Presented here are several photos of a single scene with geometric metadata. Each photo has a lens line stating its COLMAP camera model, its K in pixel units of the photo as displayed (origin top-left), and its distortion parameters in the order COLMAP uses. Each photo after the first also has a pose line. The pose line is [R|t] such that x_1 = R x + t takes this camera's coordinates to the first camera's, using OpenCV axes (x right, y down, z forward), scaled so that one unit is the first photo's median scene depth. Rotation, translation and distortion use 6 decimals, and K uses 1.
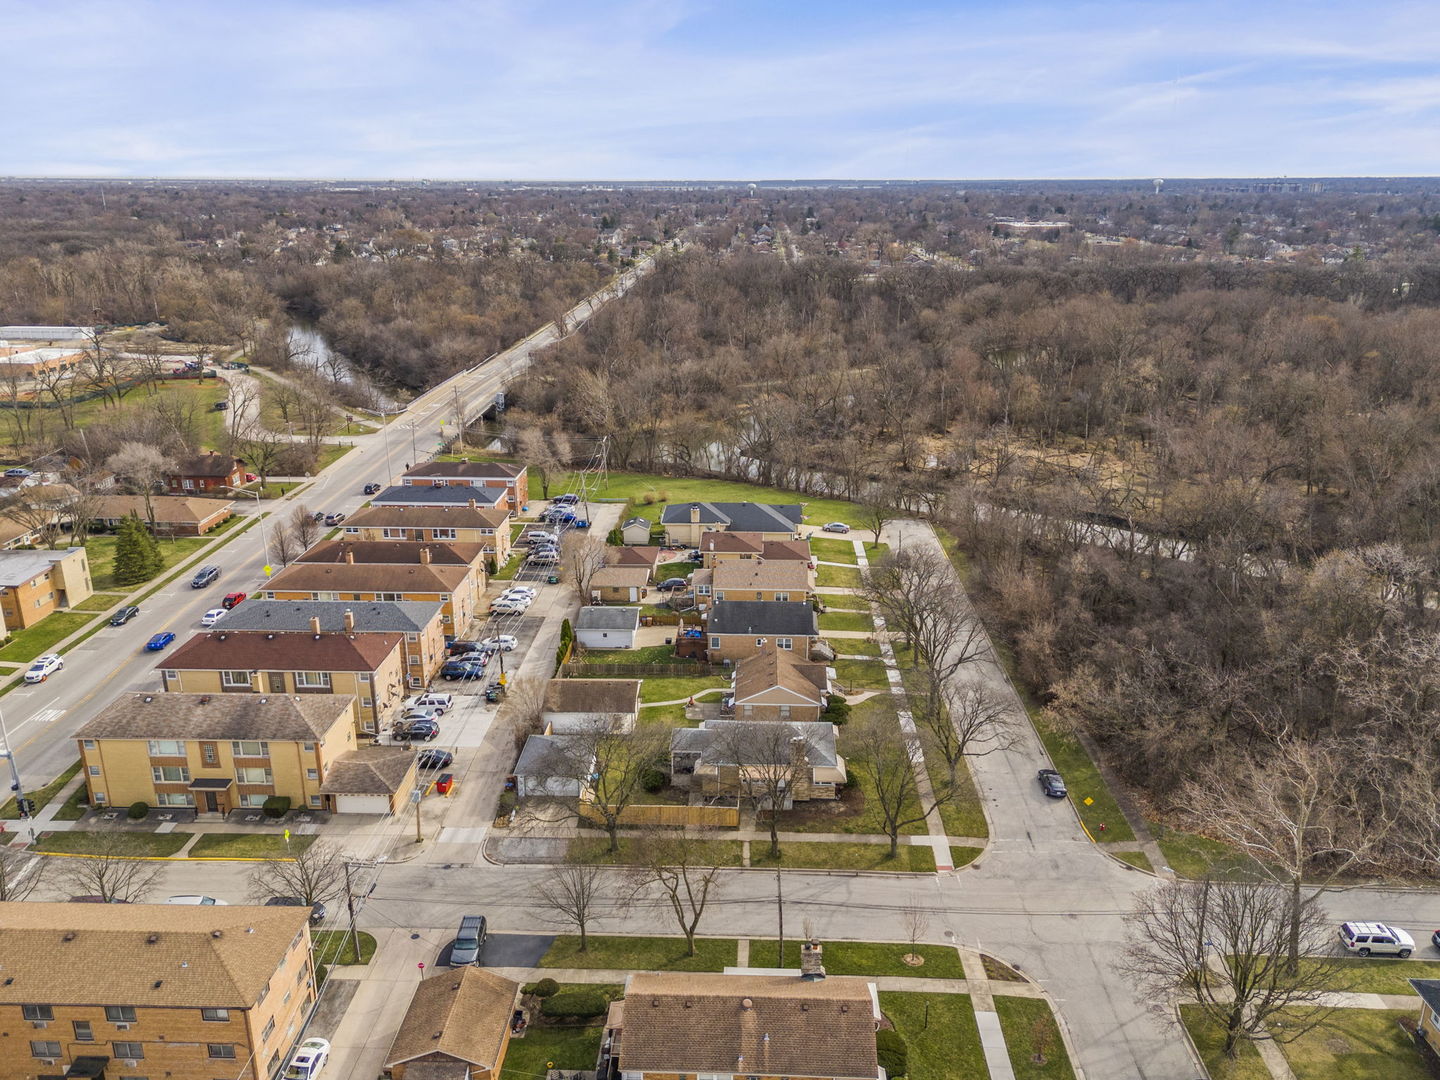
lens RADIAL K [[1079.7, 0, 728.0], [0, 1079.7, 544.8], [0, 0, 1]] dist [0.104349, -0.096567]
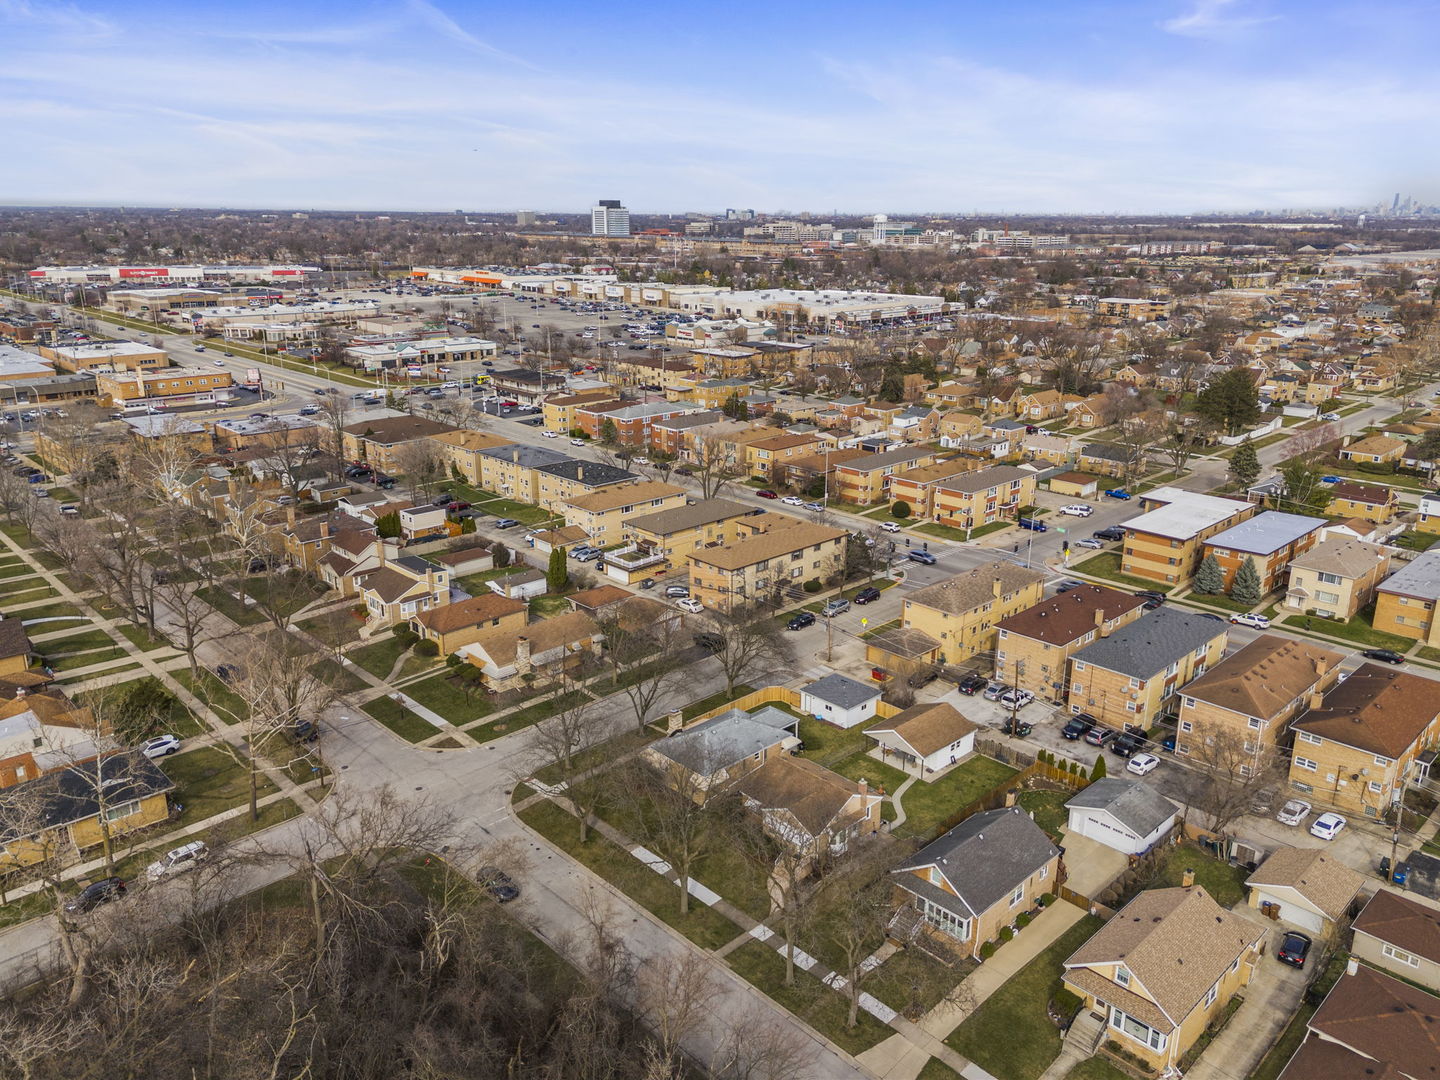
lens RADIAL K [[1051.6, 0, 724.0], [0, 1051.6, 543.1], [0, 0, 1]] dist [0.081904, -0.079759]
pose [[-0.692891, 0.209596, -0.689907, 0.719947], [-0.234918, 0.838991, 0.490823, -0.496815], [0.681701, 0.502159, -0.532091, 1.469217]]
